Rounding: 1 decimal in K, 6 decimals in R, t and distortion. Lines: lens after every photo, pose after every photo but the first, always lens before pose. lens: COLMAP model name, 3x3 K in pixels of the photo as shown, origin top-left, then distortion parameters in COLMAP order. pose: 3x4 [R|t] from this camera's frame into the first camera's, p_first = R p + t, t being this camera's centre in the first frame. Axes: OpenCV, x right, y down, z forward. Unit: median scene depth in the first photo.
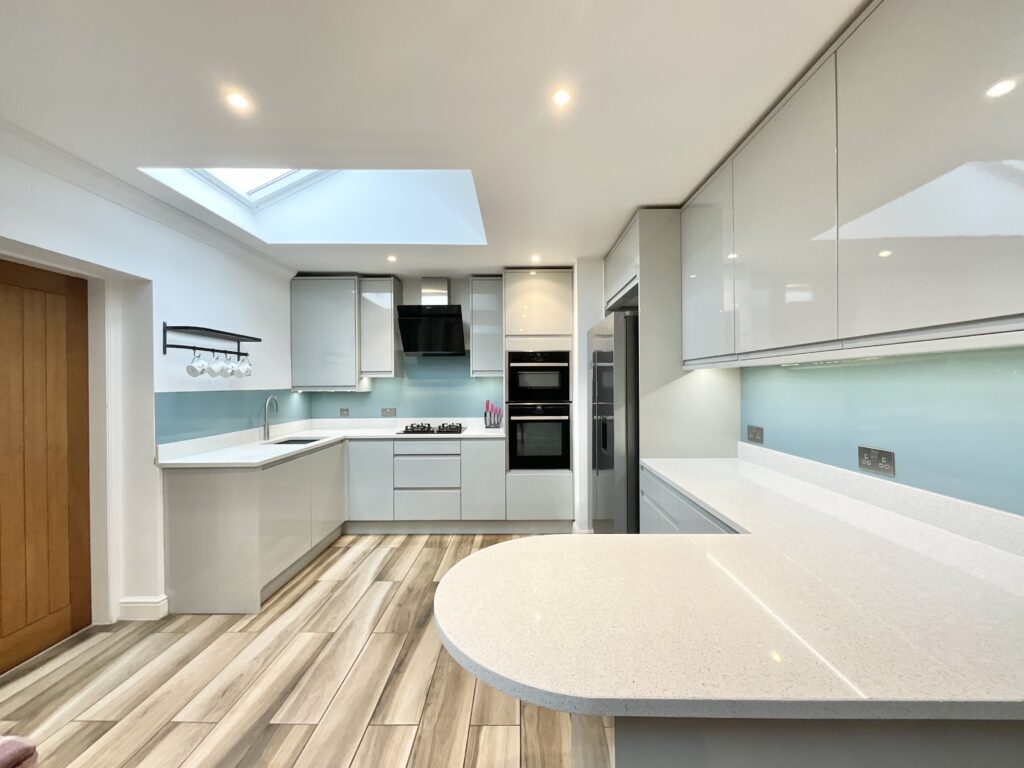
lens RADIAL K [[415.6, 0, 514.4], [0, 415.6, 385.8], [0, 0, 1]] dist [-0.003461, 0.000099]
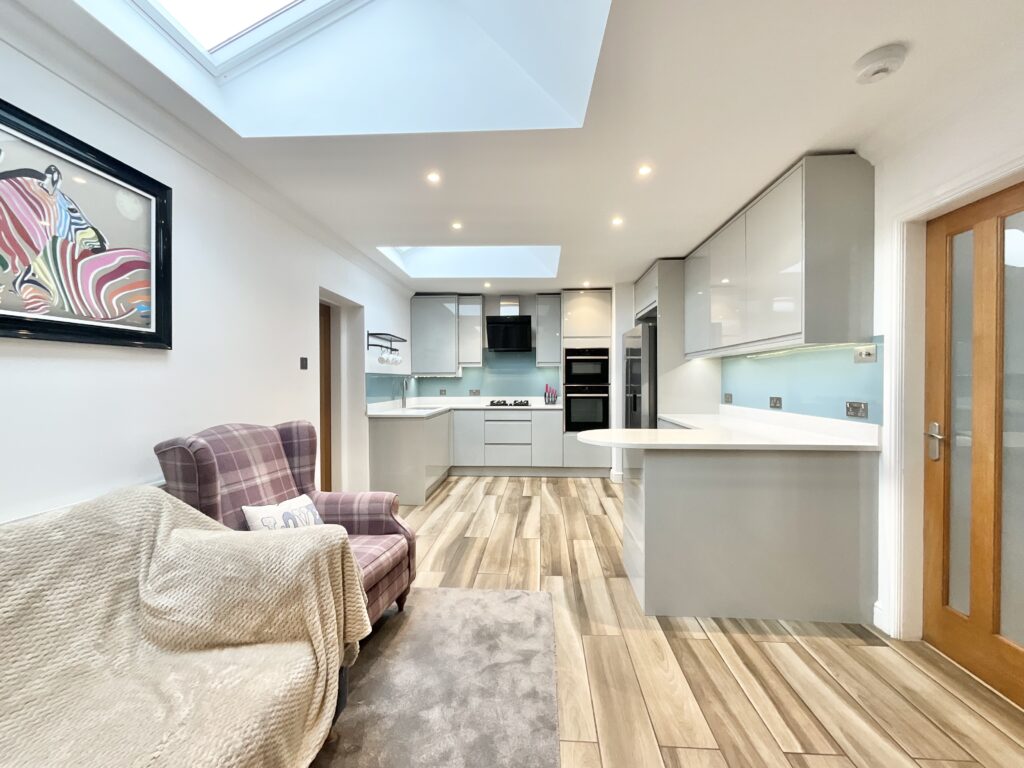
lens RADIAL K [[415.6, 0, 514.4], [0, 415.6, 385.8], [0, 0, 1]] dist [-0.003461, 0.000099]
pose [[0.998549, 0.004347, -0.053673, -0.115491], [-0.003982, 0.999968, 0.006919, 0.037449], [0.053701, -0.006695, 0.998535, -0.443260]]
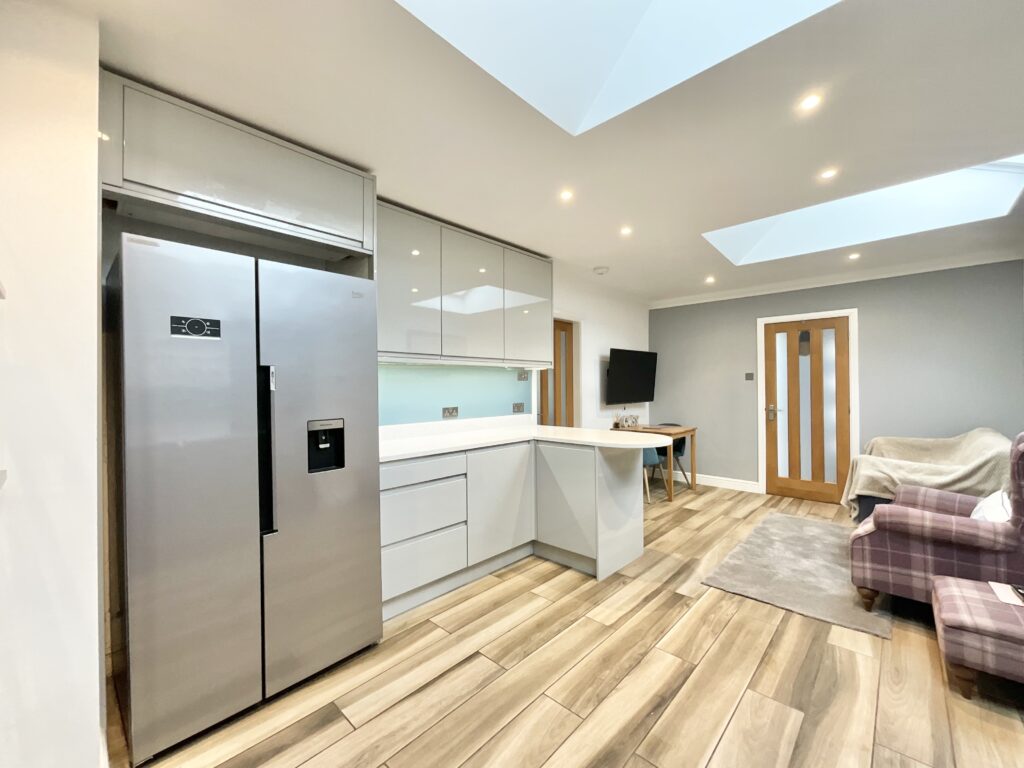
lens RADIAL K [[415.6, 0, 514.4], [0, 415.6, 385.8], [0, 0, 1]] dist [-0.003461, 0.000099]
pose [[-0.740571, 0.015945, 0.671789, -0.347396], [0.017753, 0.999834, -0.004160, 0.023513], [-0.671744, 0.008845, -0.740731, 0.995763]]
